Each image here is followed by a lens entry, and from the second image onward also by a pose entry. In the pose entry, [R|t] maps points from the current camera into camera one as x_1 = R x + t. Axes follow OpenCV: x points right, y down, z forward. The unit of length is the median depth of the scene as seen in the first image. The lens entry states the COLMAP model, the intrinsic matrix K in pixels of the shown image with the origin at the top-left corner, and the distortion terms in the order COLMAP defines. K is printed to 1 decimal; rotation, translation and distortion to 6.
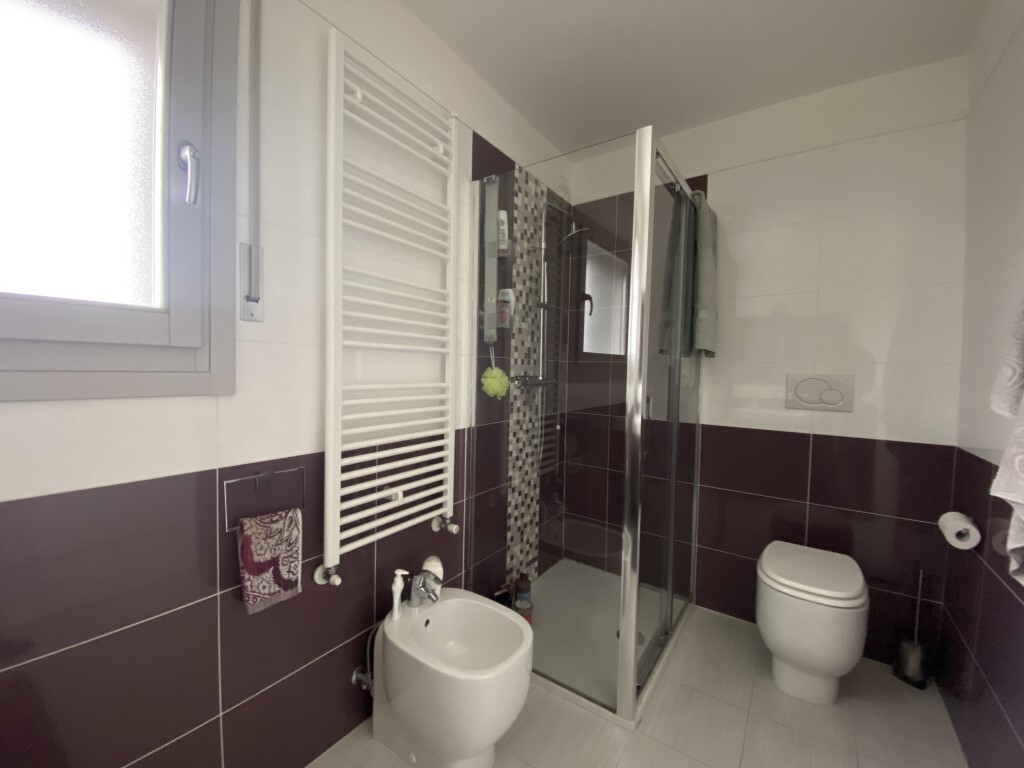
lens RADIAL K [[417.7, 0, 512.5], [0, 417.7, 385.0], [0, 0, 1]] dist [-0.001169, -0.000128]
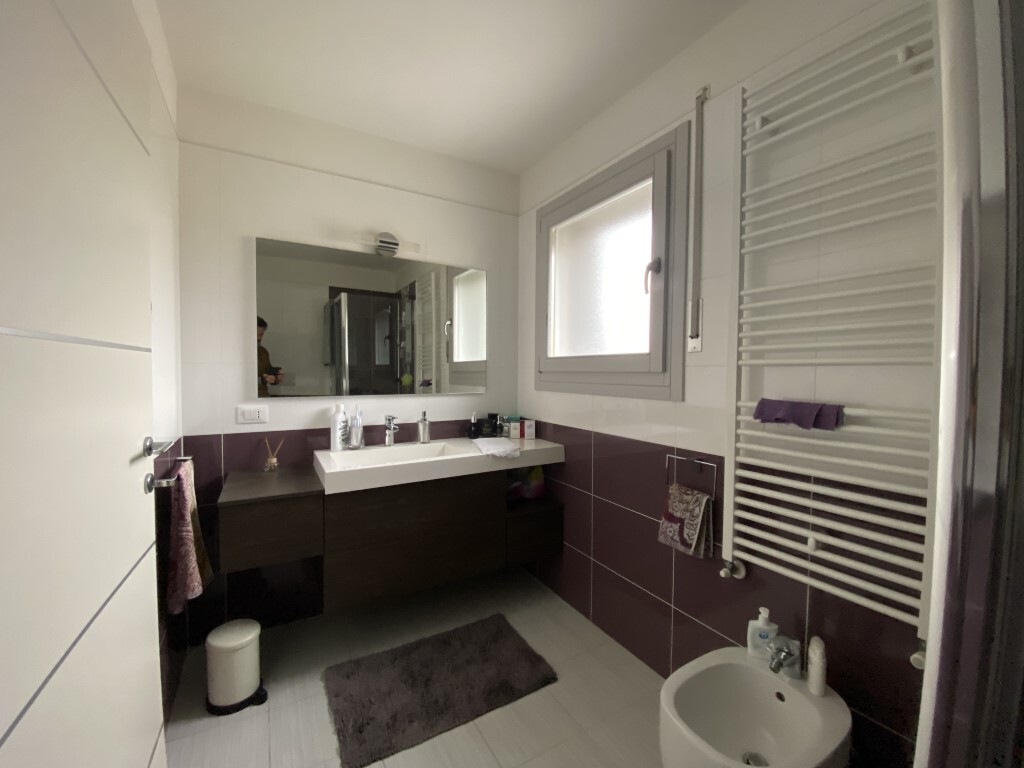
lens RADIAL K [[417.7, 0, 512.2], [0, 417.7, 381.4], [0, 0, 1]] dist [-0.001169, -0.000128]
pose [[-0.406373, 0.008385, -0.913669, 0.937118], [-0.049397, 0.998294, 0.031131, -0.063619], [0.912371, 0.057783, -0.405266, 1.007515]]
